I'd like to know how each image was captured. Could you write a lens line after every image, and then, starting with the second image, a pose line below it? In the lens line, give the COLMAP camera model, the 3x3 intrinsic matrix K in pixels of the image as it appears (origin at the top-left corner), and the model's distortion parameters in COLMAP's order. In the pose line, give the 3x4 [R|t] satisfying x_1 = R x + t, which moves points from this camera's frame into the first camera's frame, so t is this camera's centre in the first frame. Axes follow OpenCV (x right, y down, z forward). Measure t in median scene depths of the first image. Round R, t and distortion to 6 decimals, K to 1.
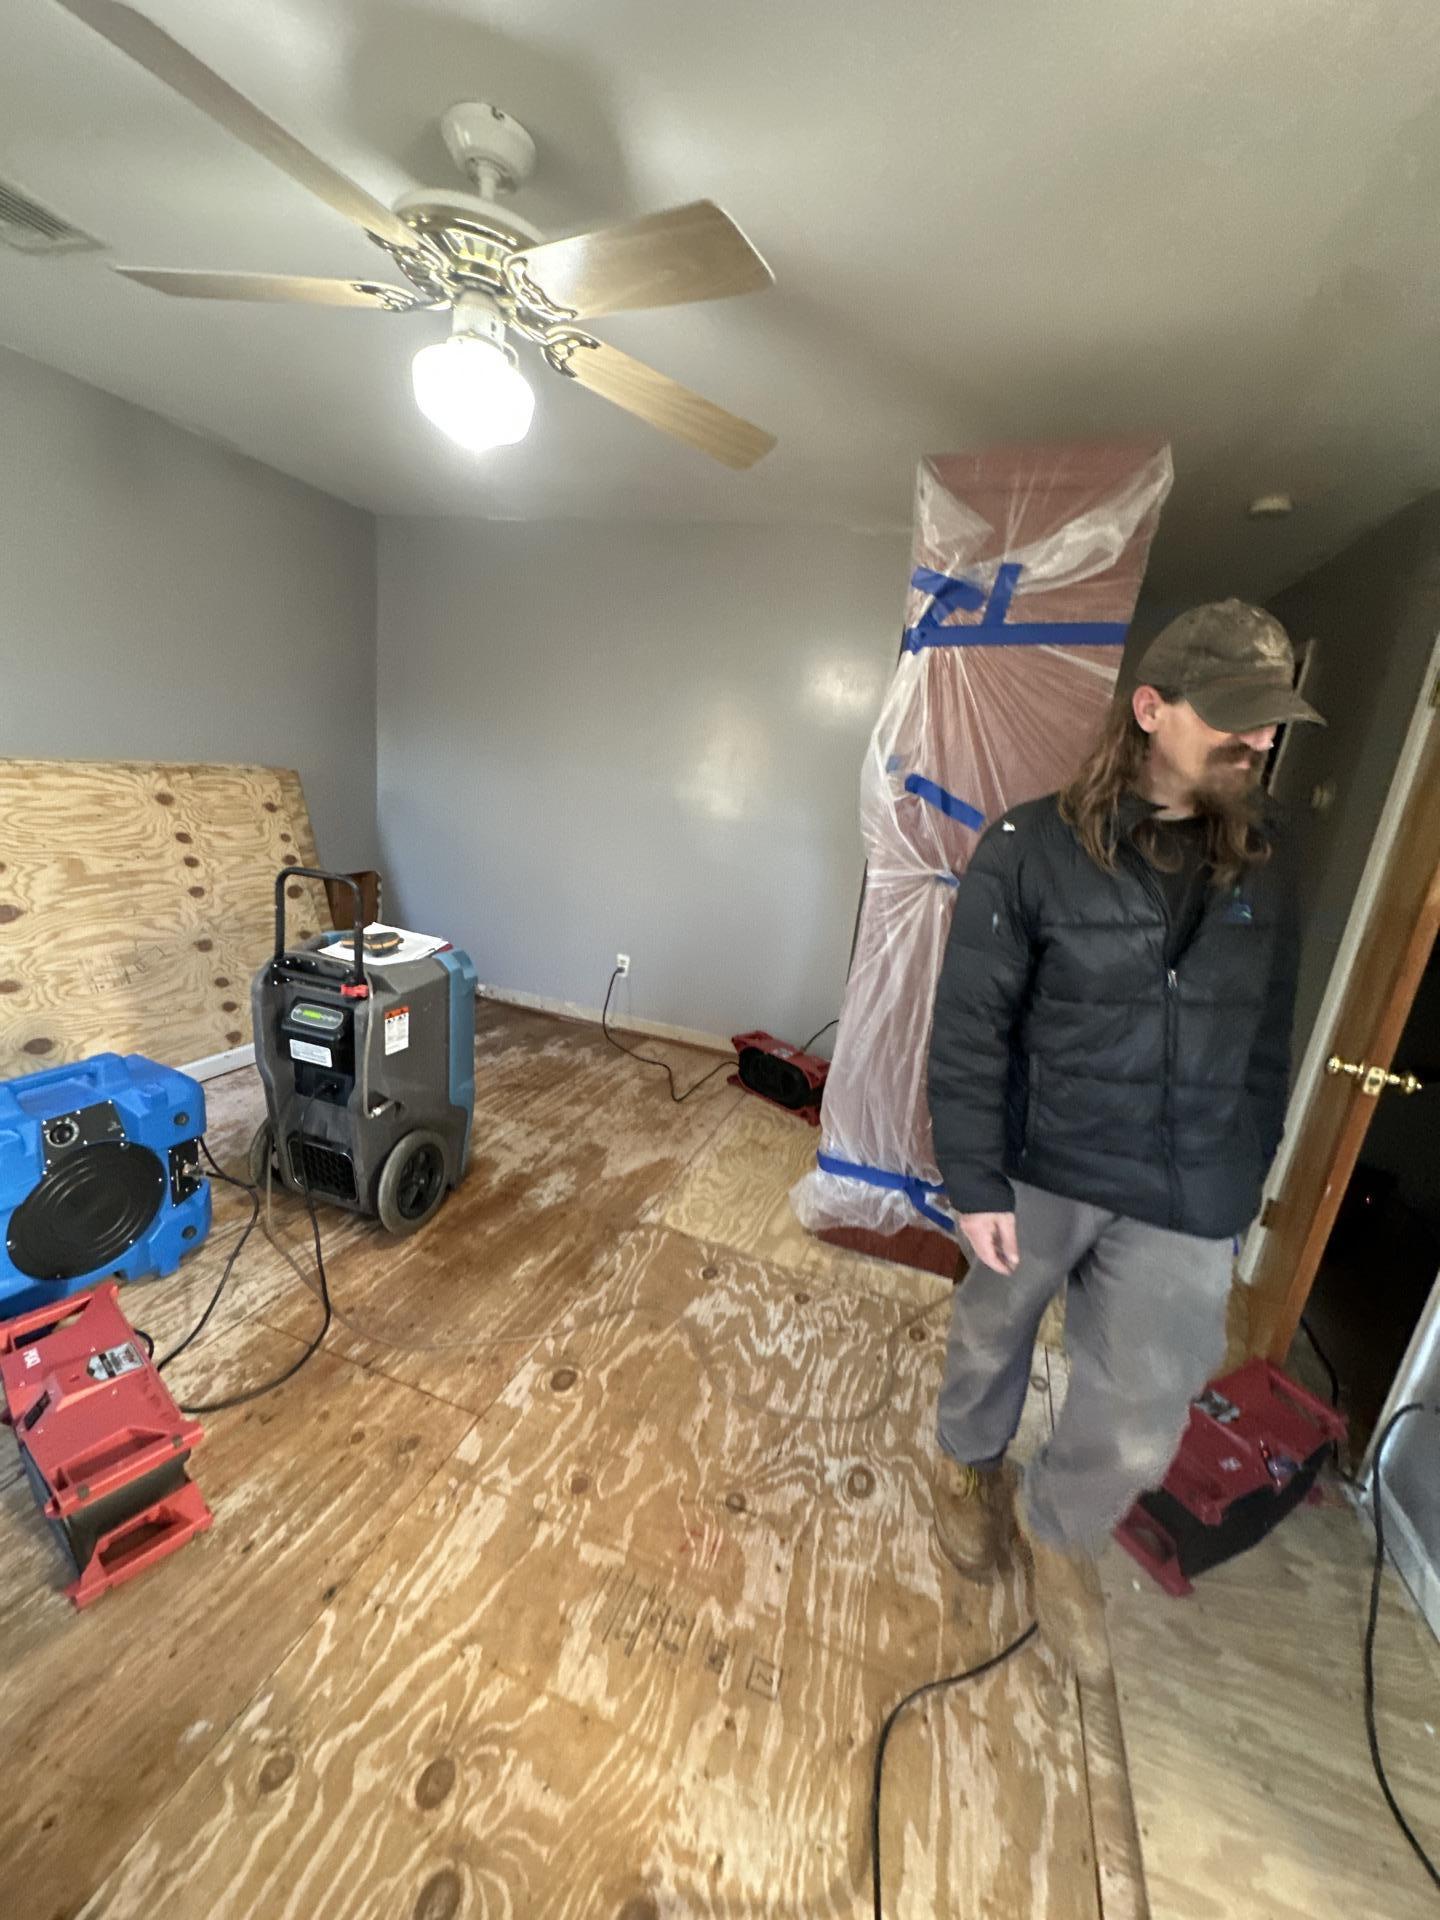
lens RADIAL K [[758.9, 0, 714.6], [0, 758.9, 959.8], [0, 0, 1]] dist [-0.002856, 0.000513]
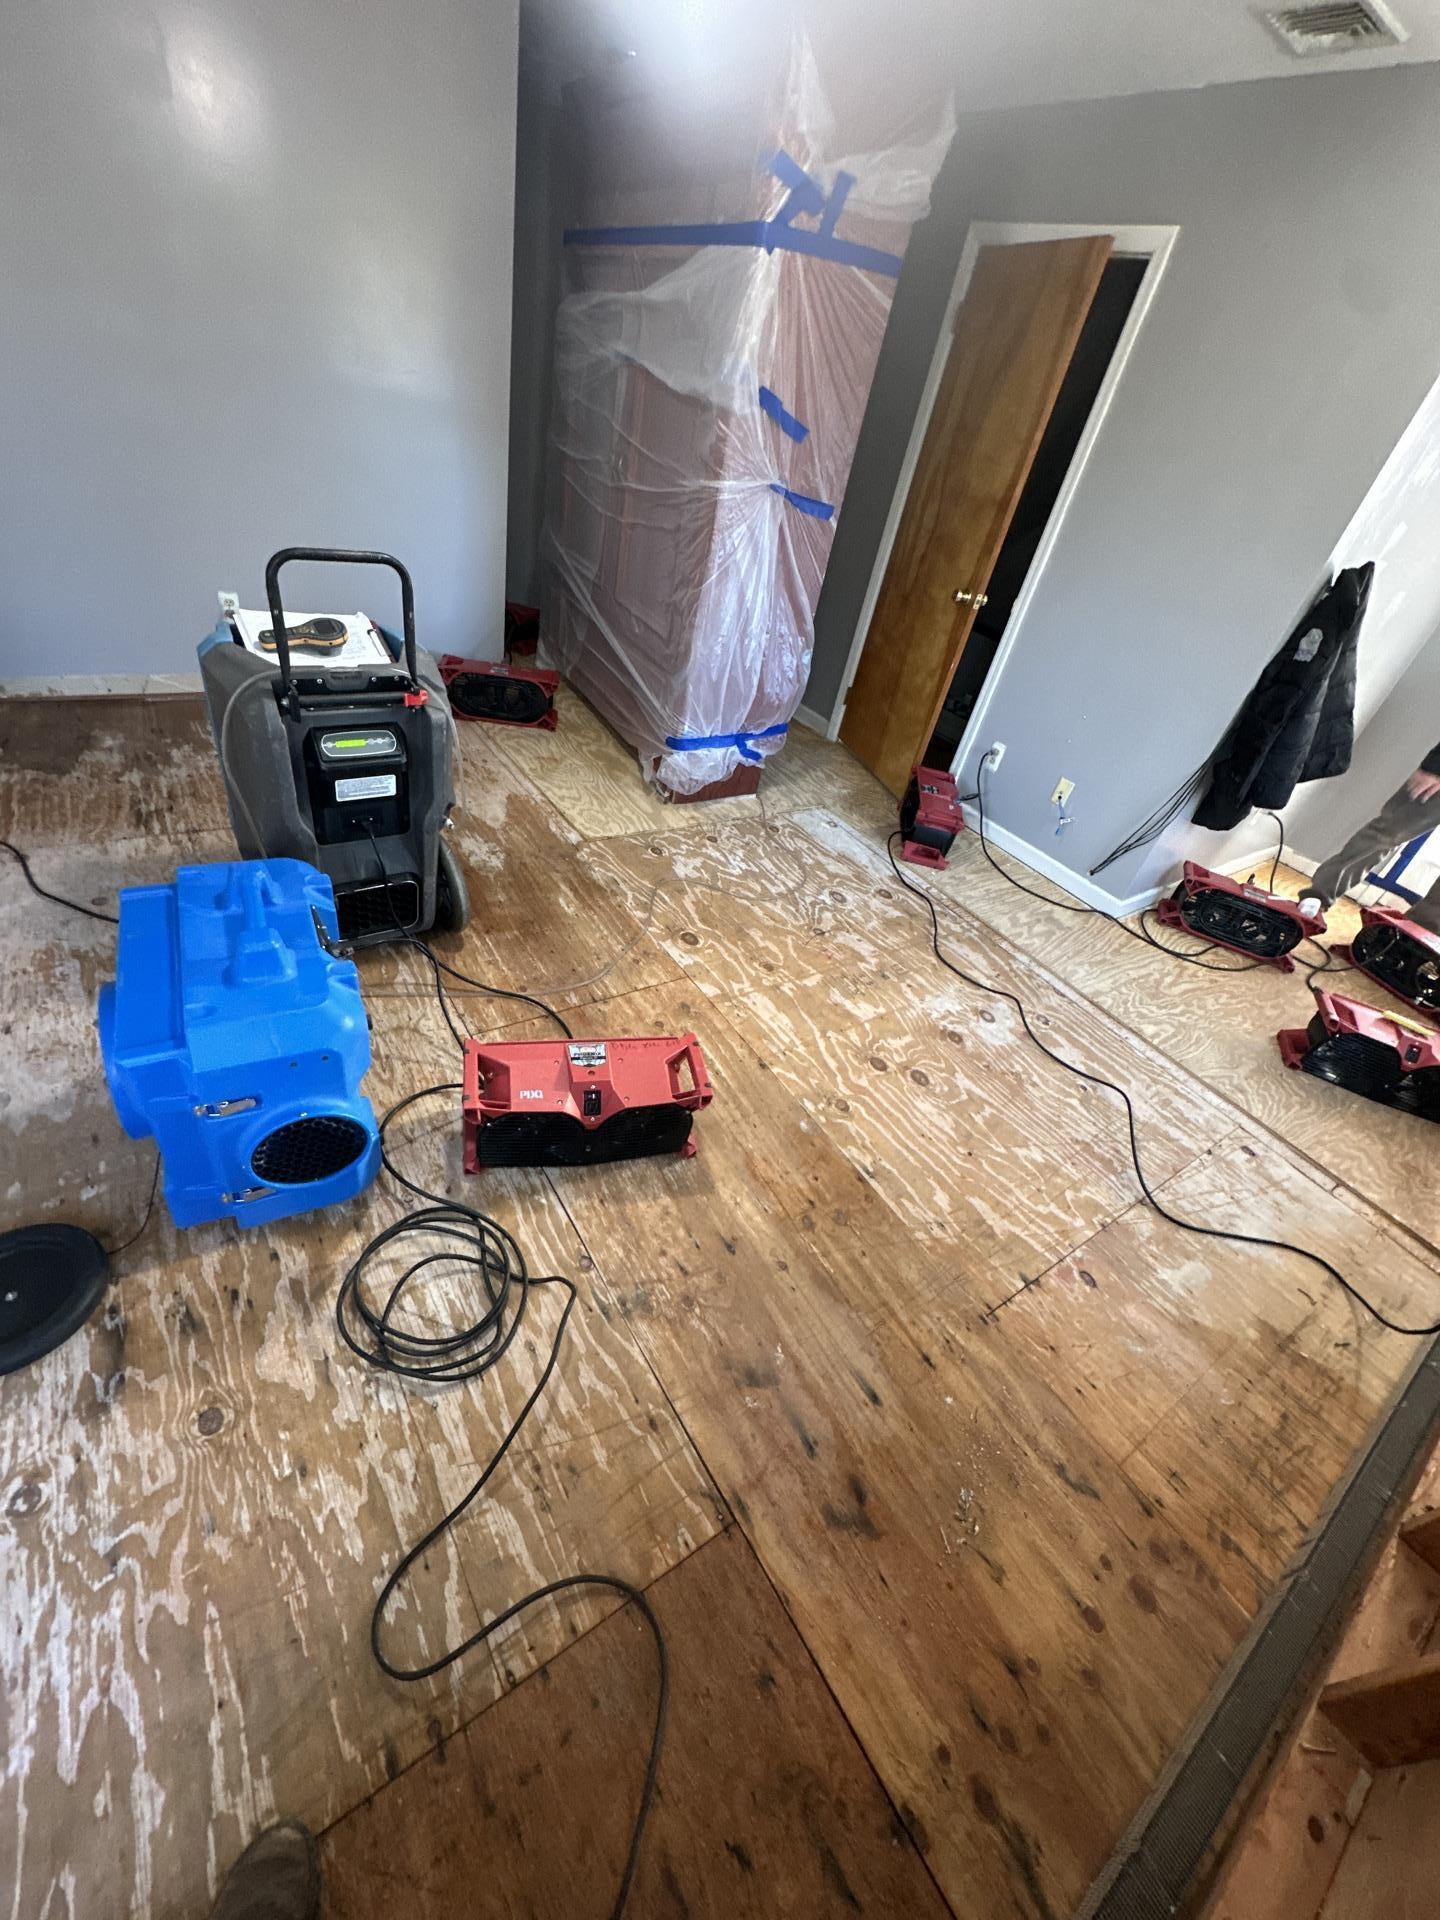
lens RADIAL K [[758.9, 0, 719.2], [0, 758.9, 957.0], [0, 0, 1]] dist [-0.002856, 0.000513]
pose [[0.606144, -0.478610, 0.635234, -0.996529], [0.078343, 0.830724, 0.551145, -0.171717], [-0.791487, -0.284307, 0.541034, 0.177546]]
